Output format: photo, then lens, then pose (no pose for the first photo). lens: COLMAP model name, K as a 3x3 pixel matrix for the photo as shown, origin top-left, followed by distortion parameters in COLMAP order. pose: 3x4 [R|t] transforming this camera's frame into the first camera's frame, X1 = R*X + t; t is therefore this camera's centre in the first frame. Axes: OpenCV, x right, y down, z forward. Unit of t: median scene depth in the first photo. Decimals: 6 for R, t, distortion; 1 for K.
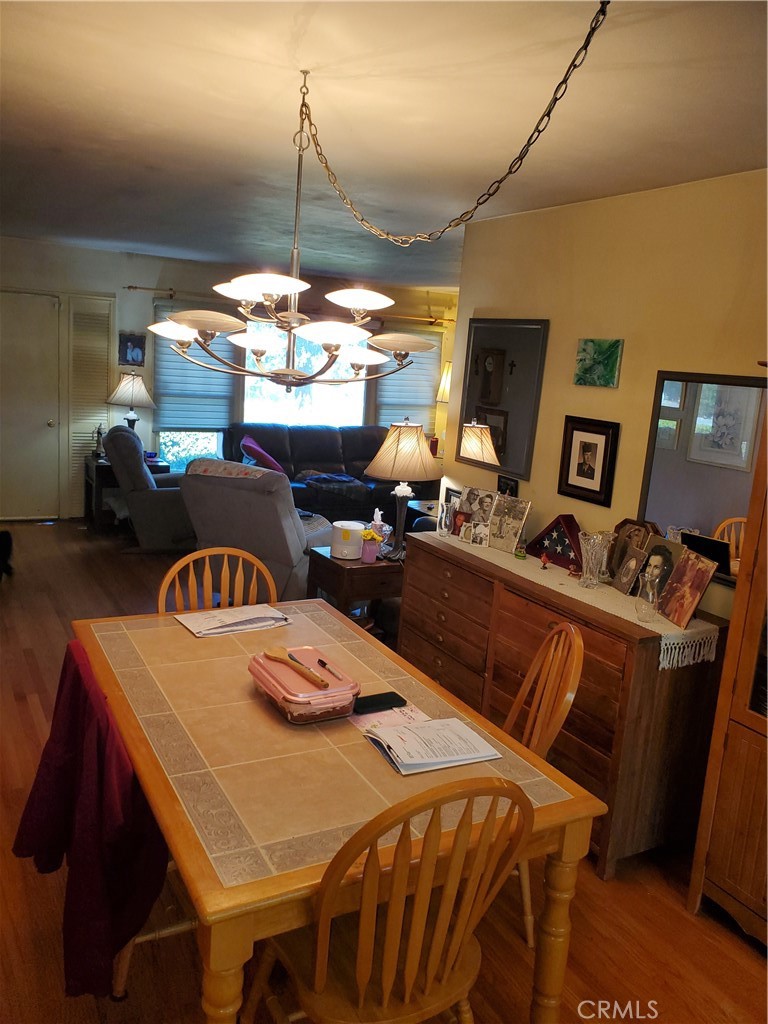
lens RADIAL K [[797.0, 0, 383.3], [0, 797.0, 506.4], [0, 0, 1]] dist [0.062988, -0.090903]
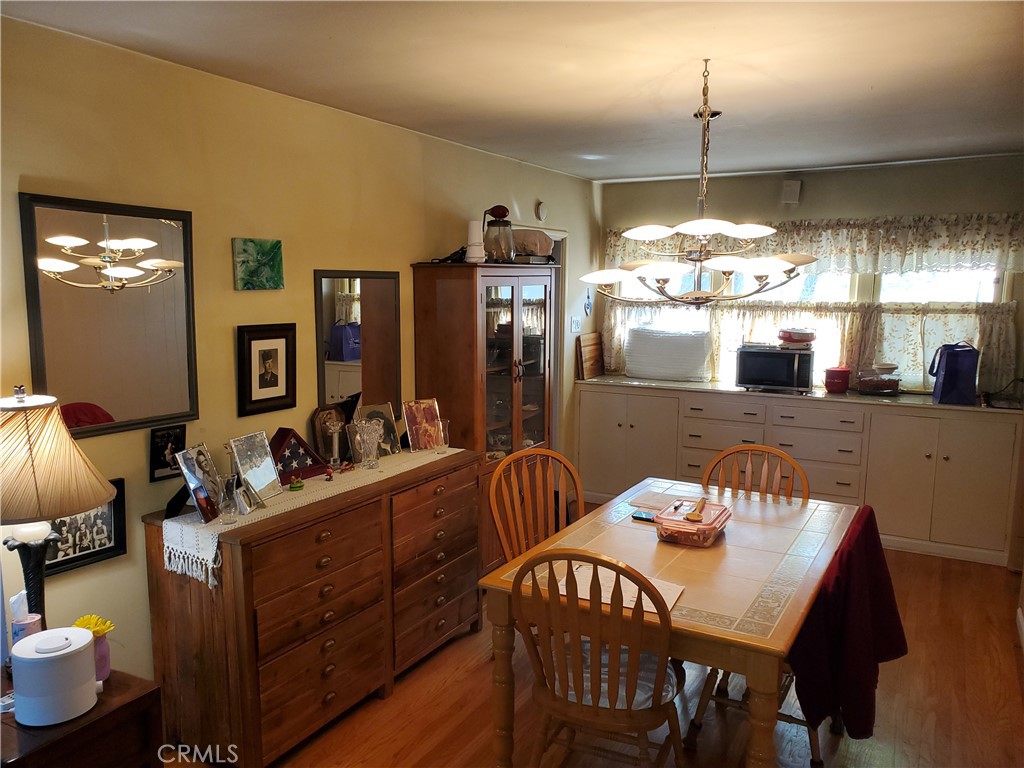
lens RADIAL K [[797.0, 0, 499.7], [0, 797.0, 388.8], [0, 0, 1]] dist [0.062988, -0.090903]
pose [[-0.509297, -0.189059, 0.839567, -0.683791], [0.120702, 0.950235, 0.287199, -0.275885], [-0.852084, 0.247607, -0.461132, 1.227728]]
